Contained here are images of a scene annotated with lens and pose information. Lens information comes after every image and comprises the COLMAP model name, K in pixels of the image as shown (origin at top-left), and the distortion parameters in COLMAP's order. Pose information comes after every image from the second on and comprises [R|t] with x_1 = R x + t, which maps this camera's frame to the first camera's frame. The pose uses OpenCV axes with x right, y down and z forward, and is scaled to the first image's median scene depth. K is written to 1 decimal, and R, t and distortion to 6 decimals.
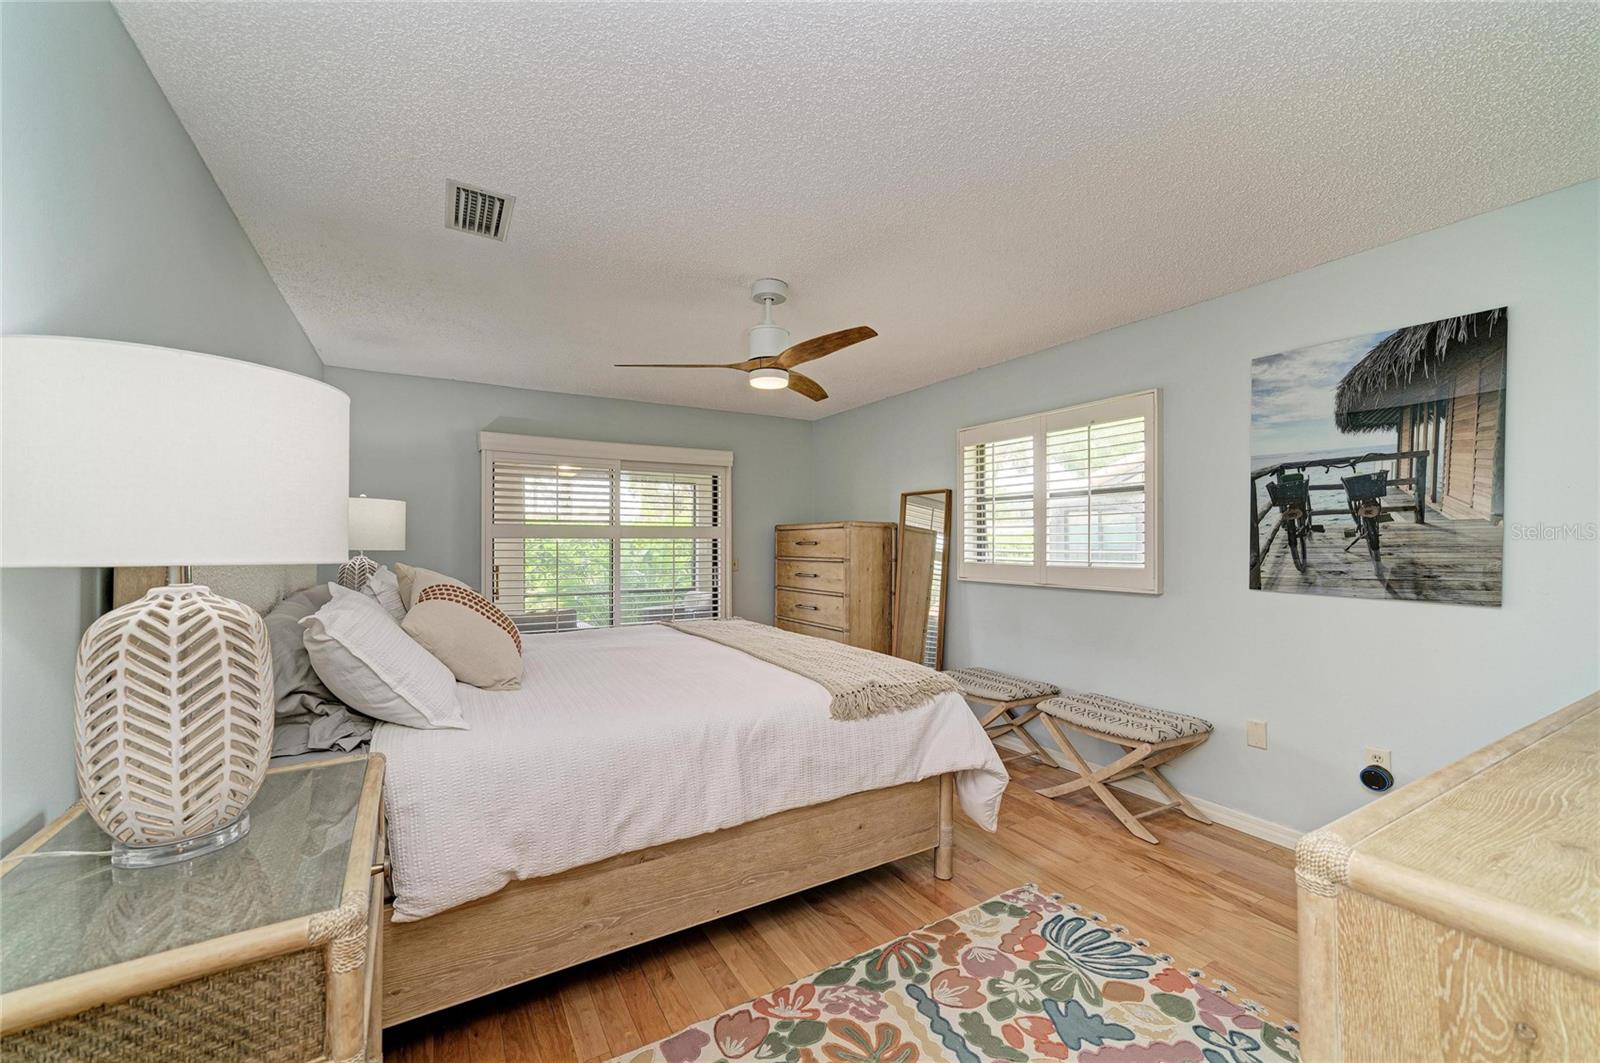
lens RADIAL K [[644.4, 0, 798.5], [0, 644.4, 541.3], [0, 0, 1]] dist [-0.000654, 0.006169]
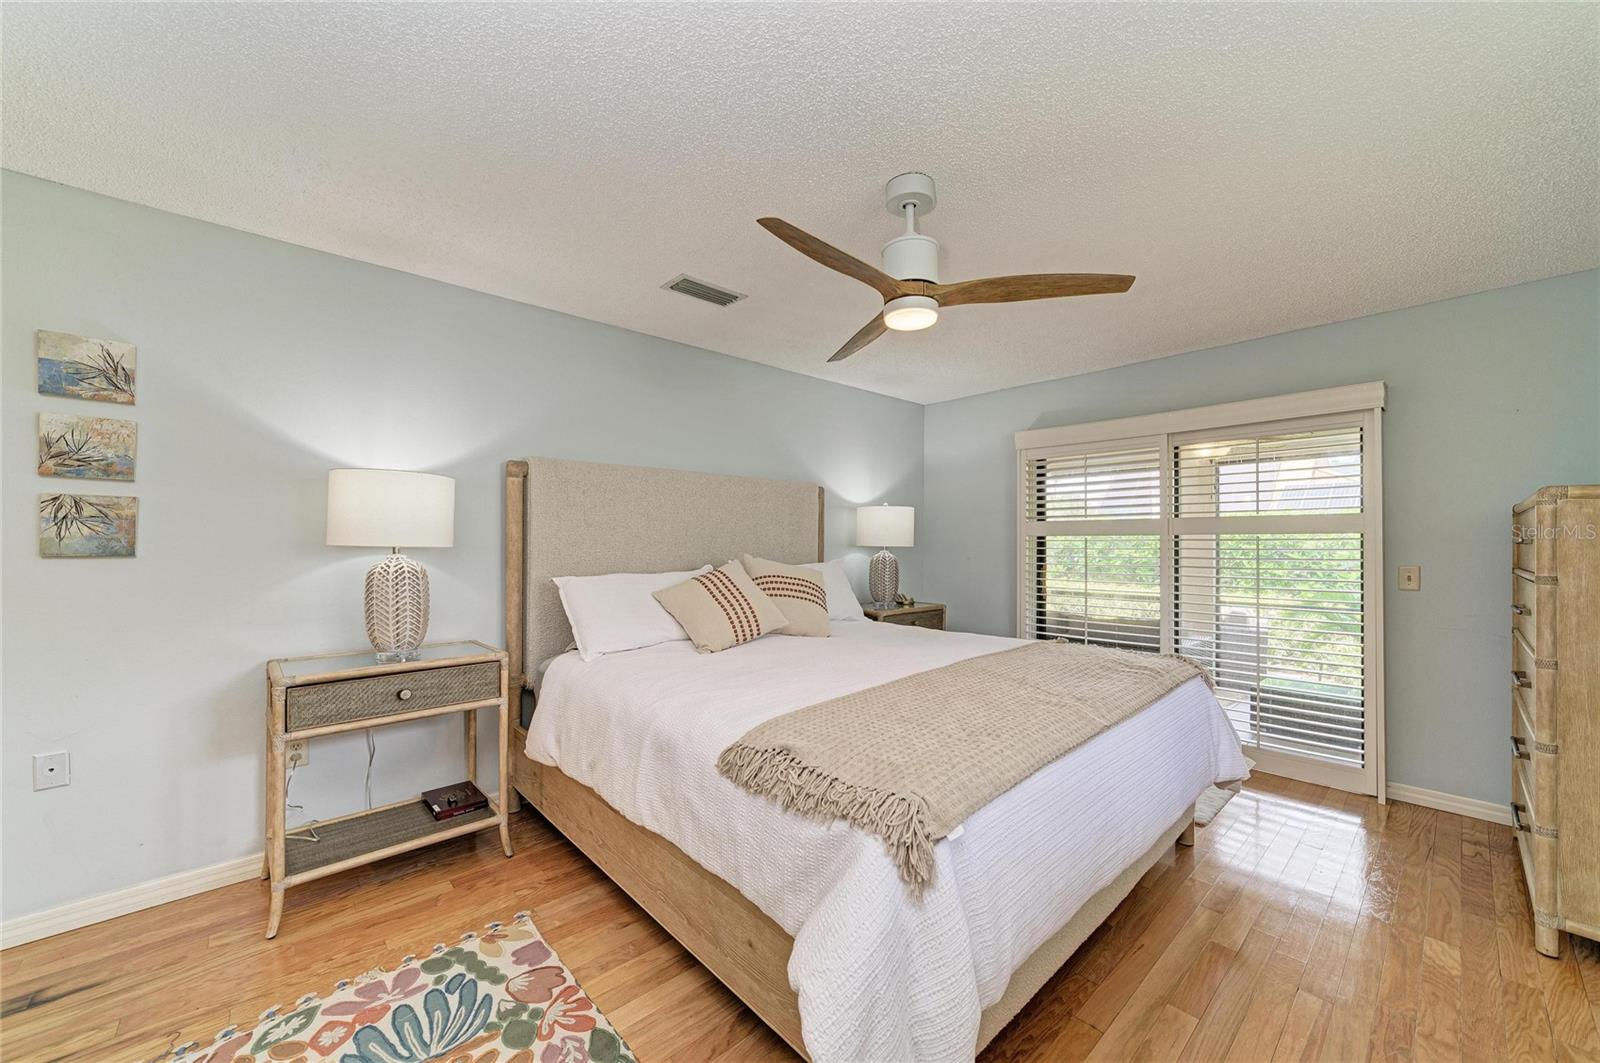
lens RADIAL K [[592.3, 0, 772.0], [0, 592.3, 543.2], [0, 0, 1]] dist [0.017307, 0.000086]
pose [[0.182816, 0.004068, -0.983139, 0.809899], [-0.001273, 0.999992, 0.003901, 0.007242], [0.983146, 0.000538, 0.182820, 0.997552]]
